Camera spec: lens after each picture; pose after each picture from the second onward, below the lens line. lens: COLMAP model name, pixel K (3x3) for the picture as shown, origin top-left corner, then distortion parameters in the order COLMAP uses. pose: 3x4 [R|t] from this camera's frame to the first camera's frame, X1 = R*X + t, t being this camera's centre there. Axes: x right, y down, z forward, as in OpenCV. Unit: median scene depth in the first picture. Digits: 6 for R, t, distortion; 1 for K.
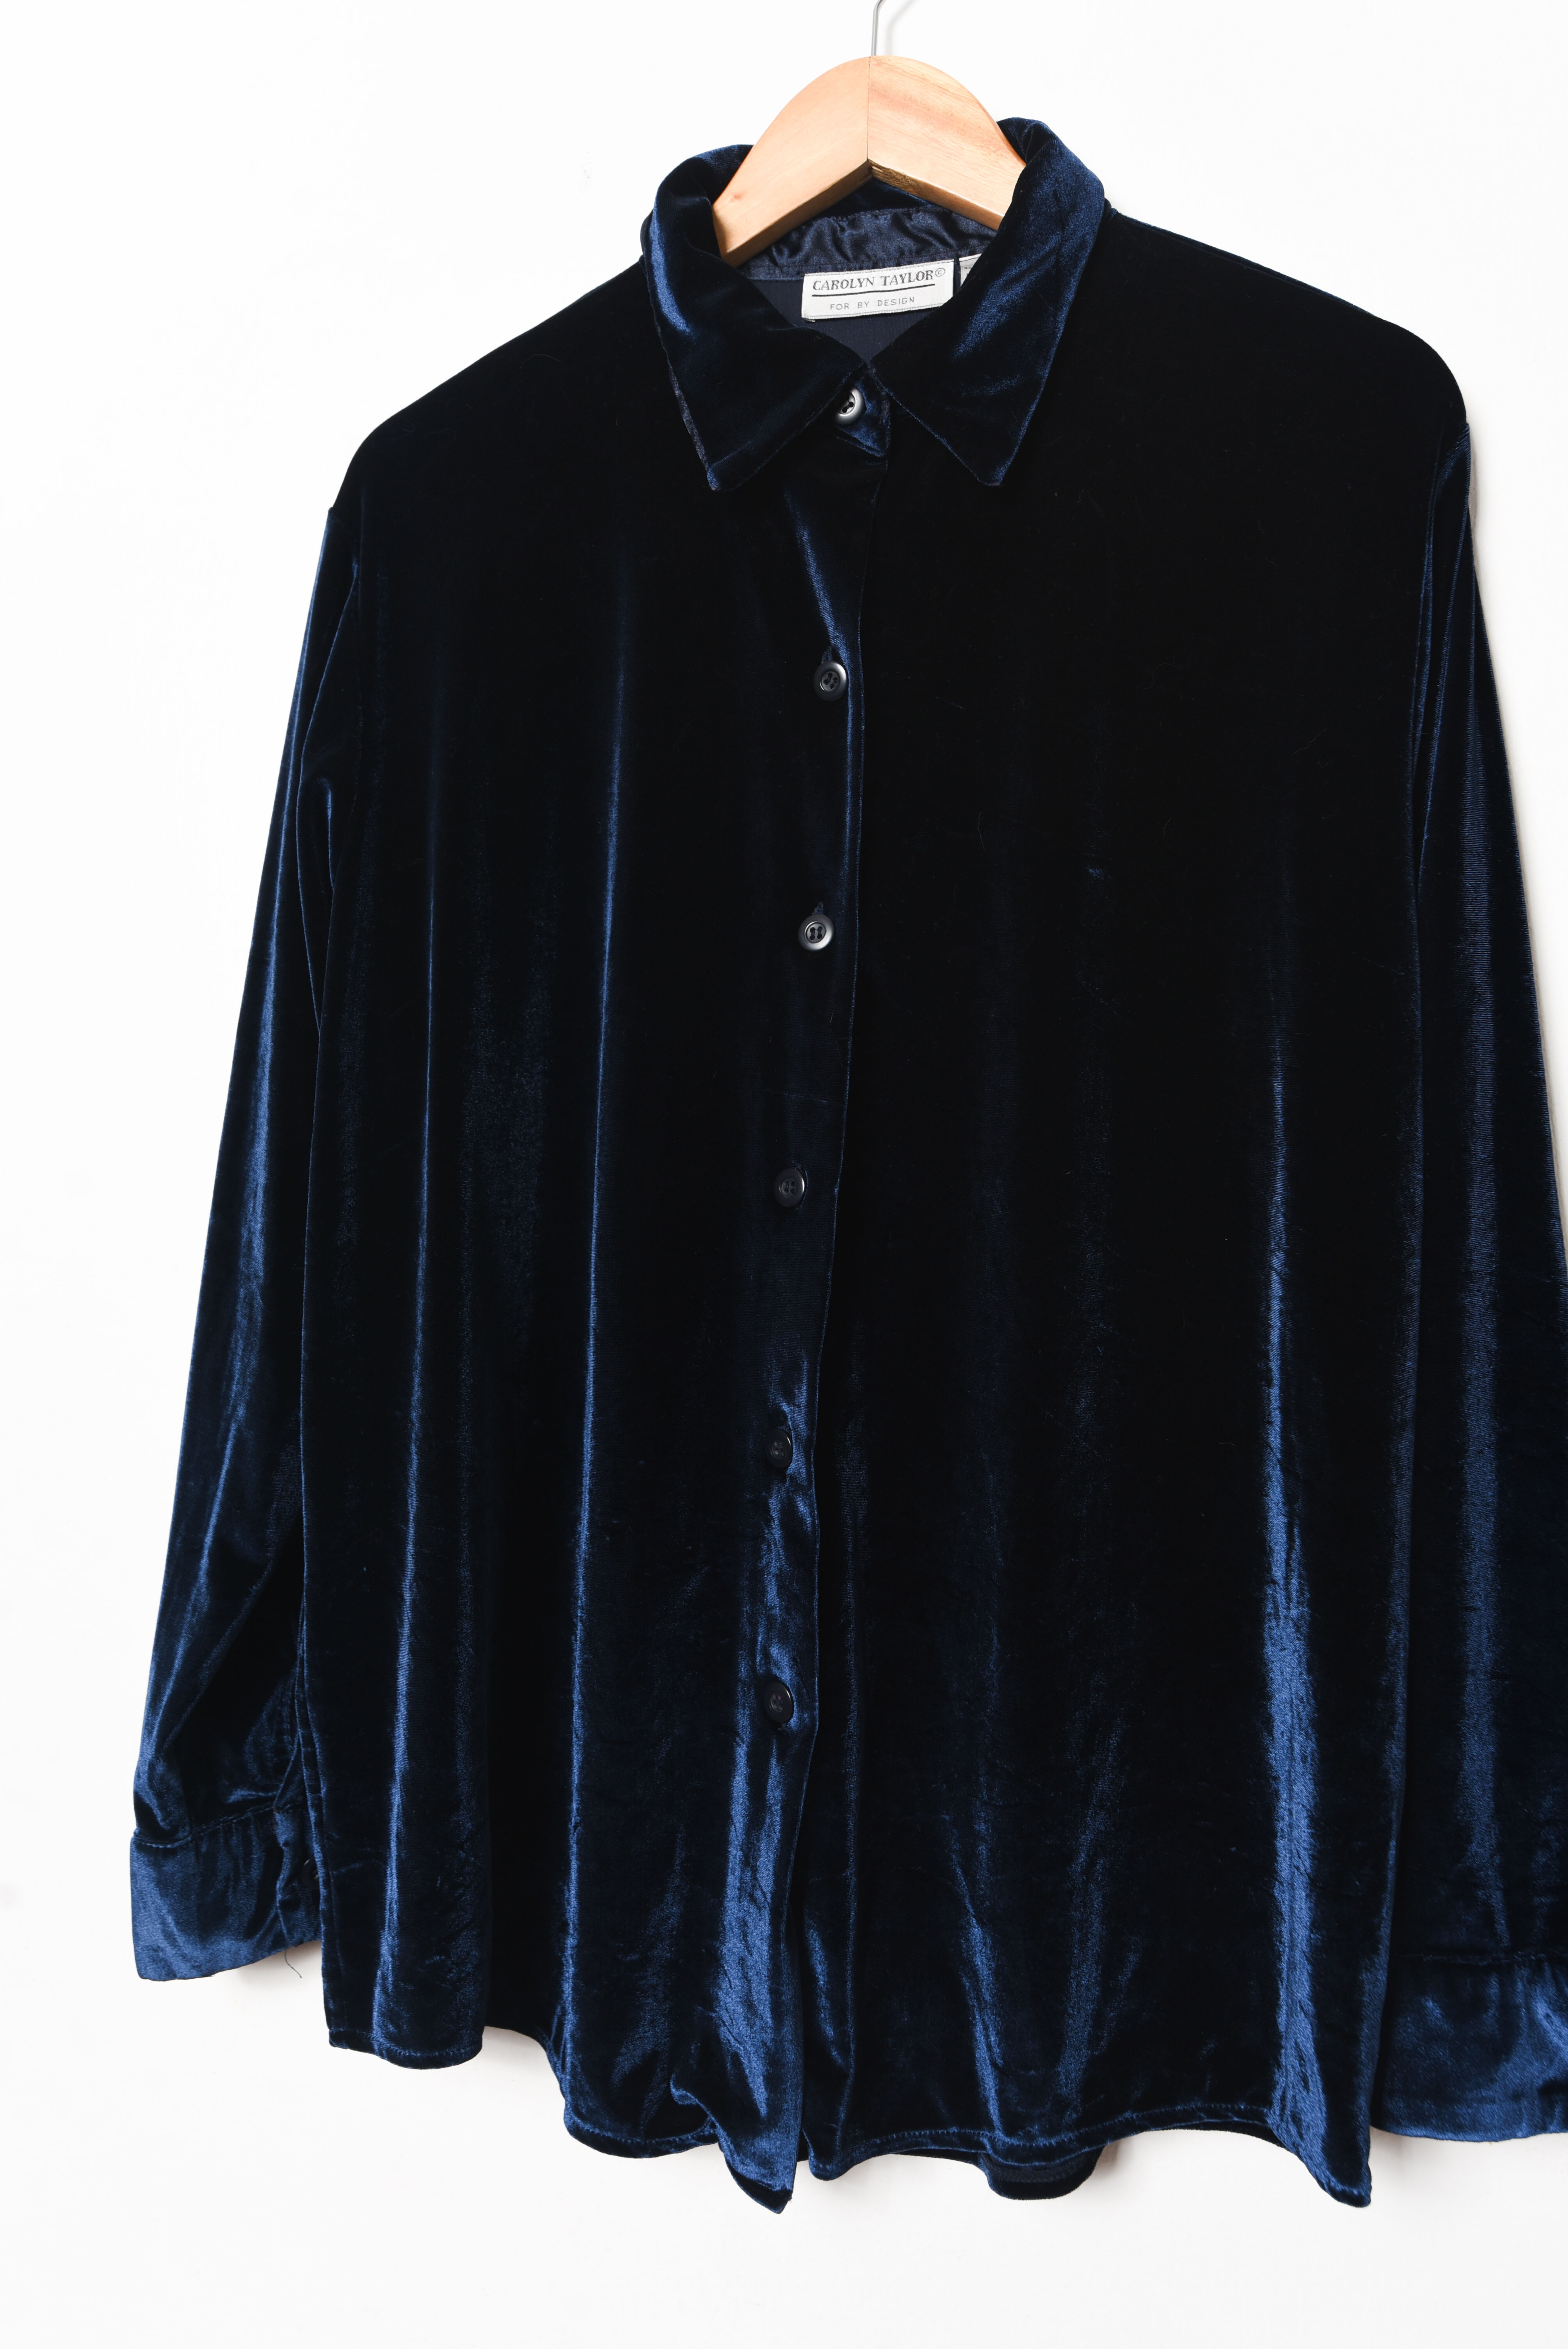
lens RADIAL K [[1884.8, 0, 781.5], [0, 1884.8, 1166.9], [0, 0, 1]] dist [0.018103, -0.011140]
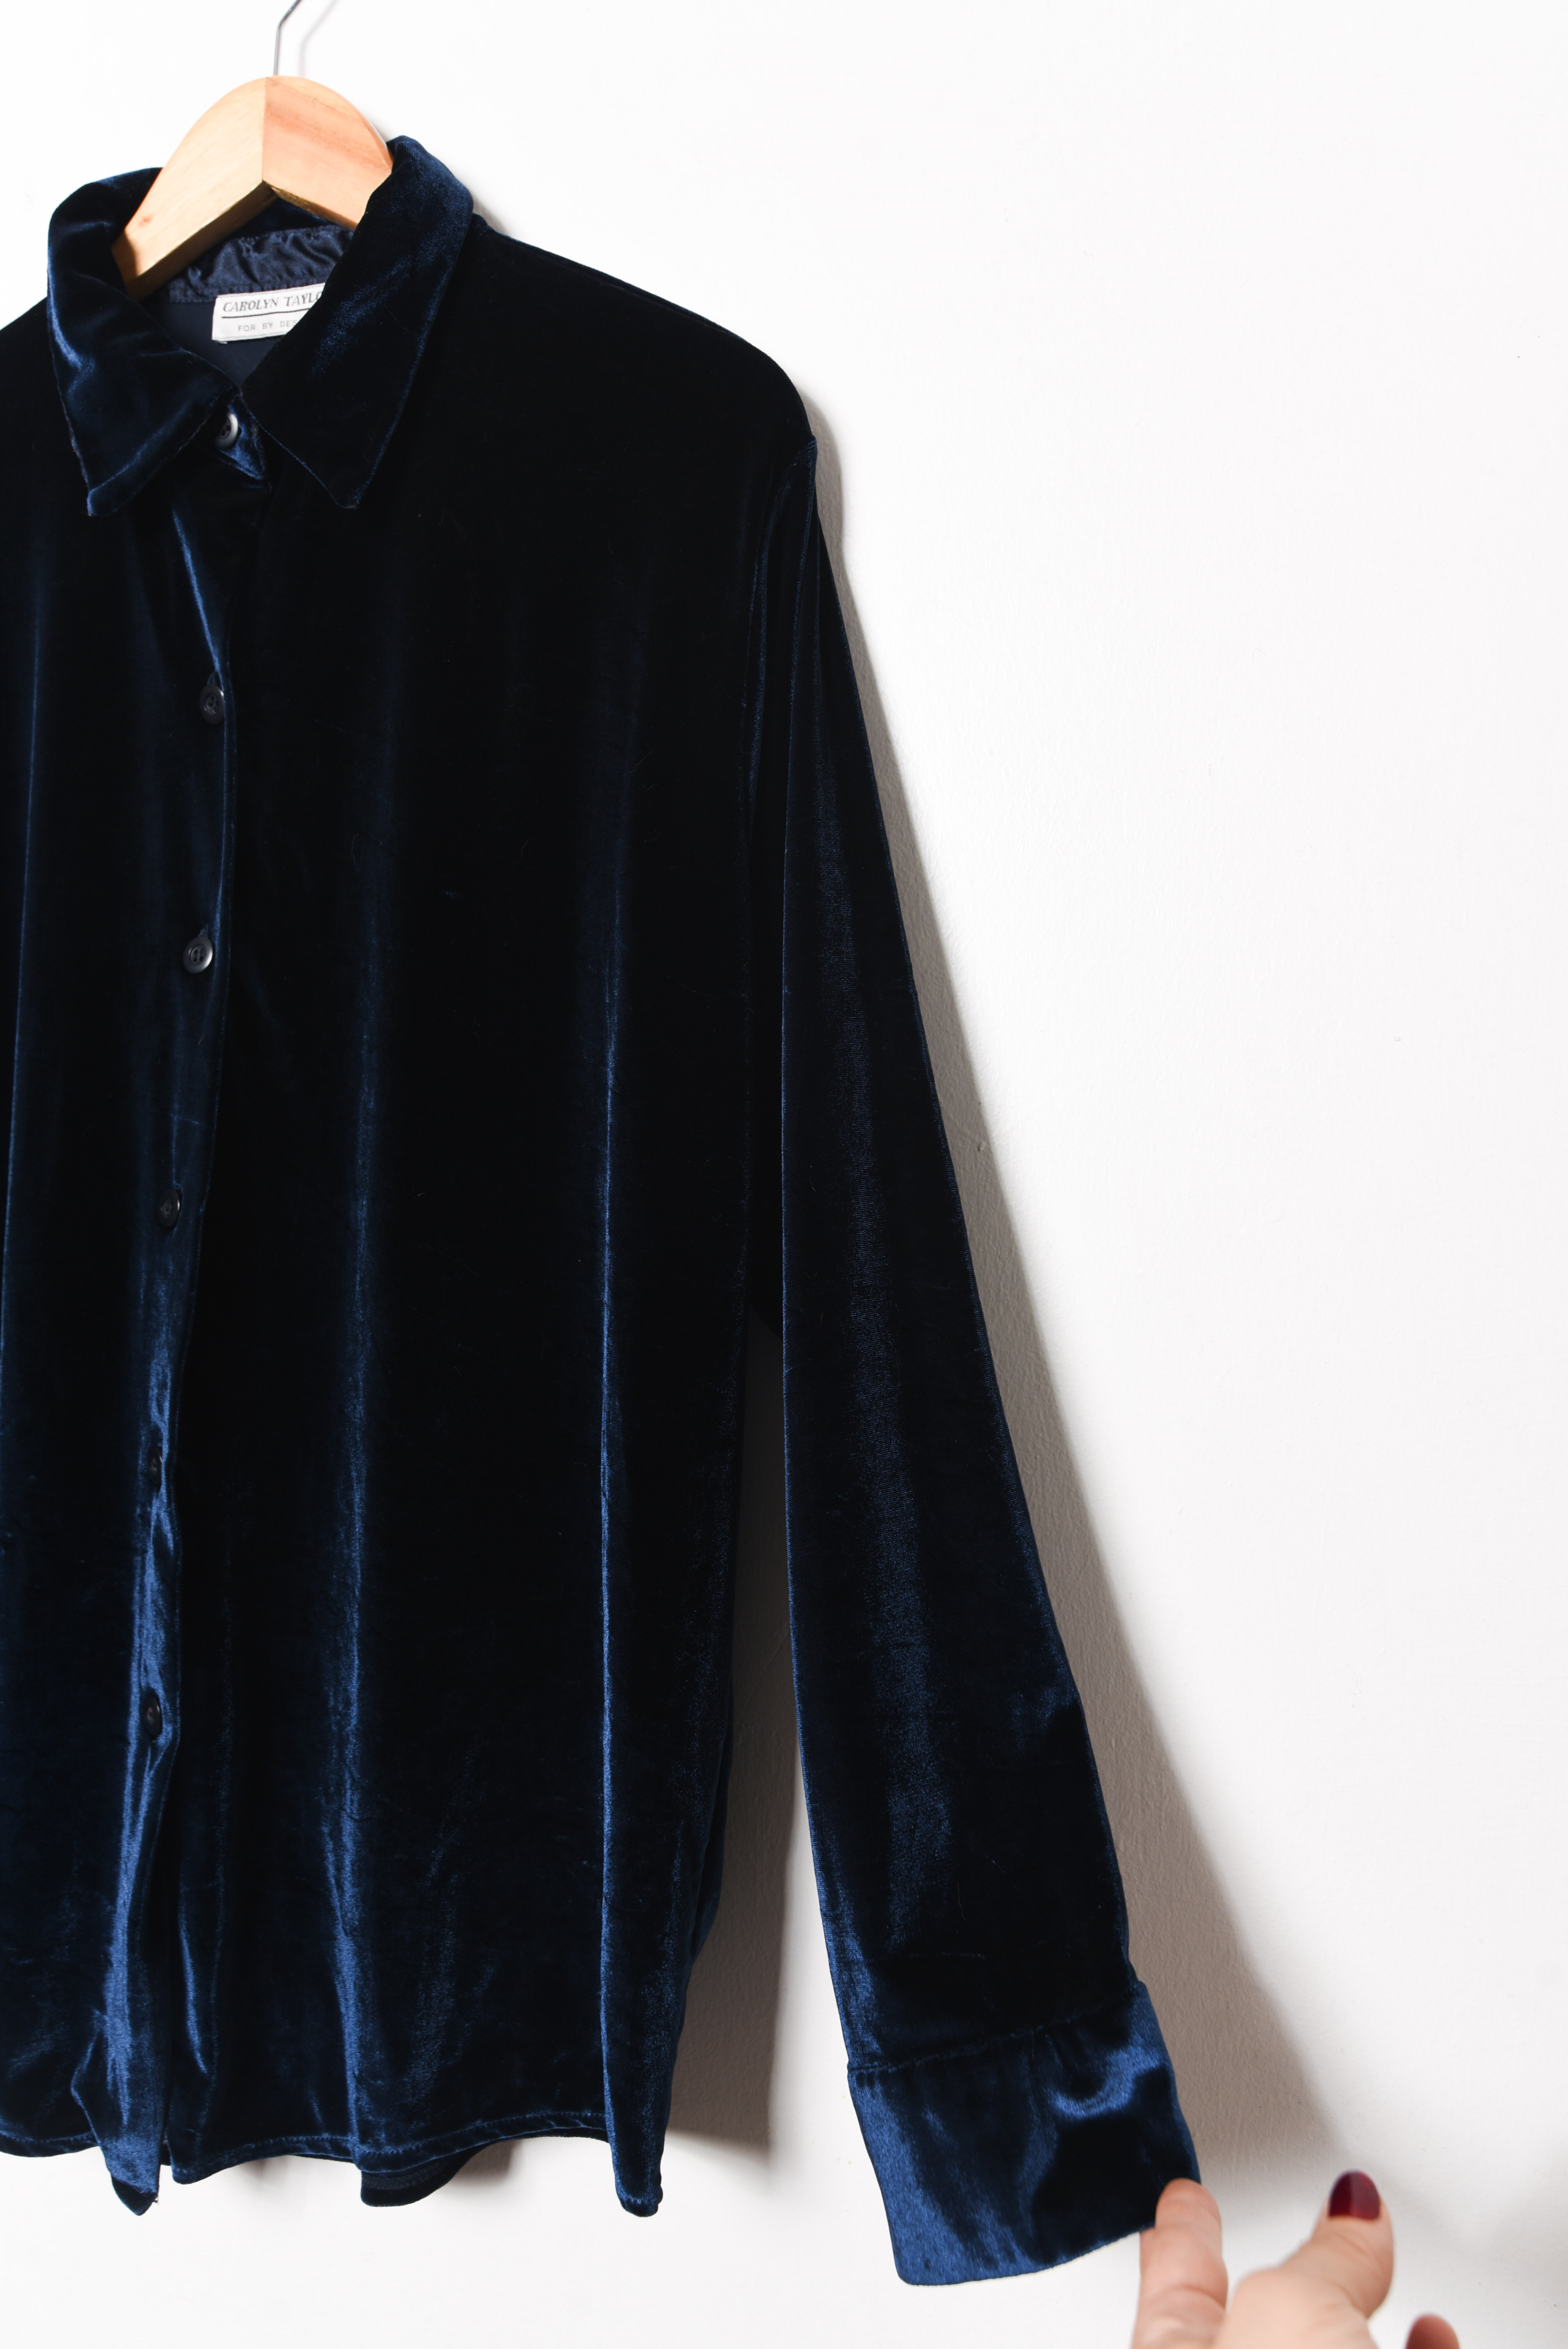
lens RADIAL K [[1884.8, 0, 870.1], [0, 1884.8, 1149.3], [0, 0, 1]] dist [0.018103, -0.011140]
pose [[0.998970, -0.005216, -0.045069, 0.424213], [0.005899, 0.999870, 0.015031, -0.033765], [0.044985, -0.015281, 0.998871, 0.004995]]
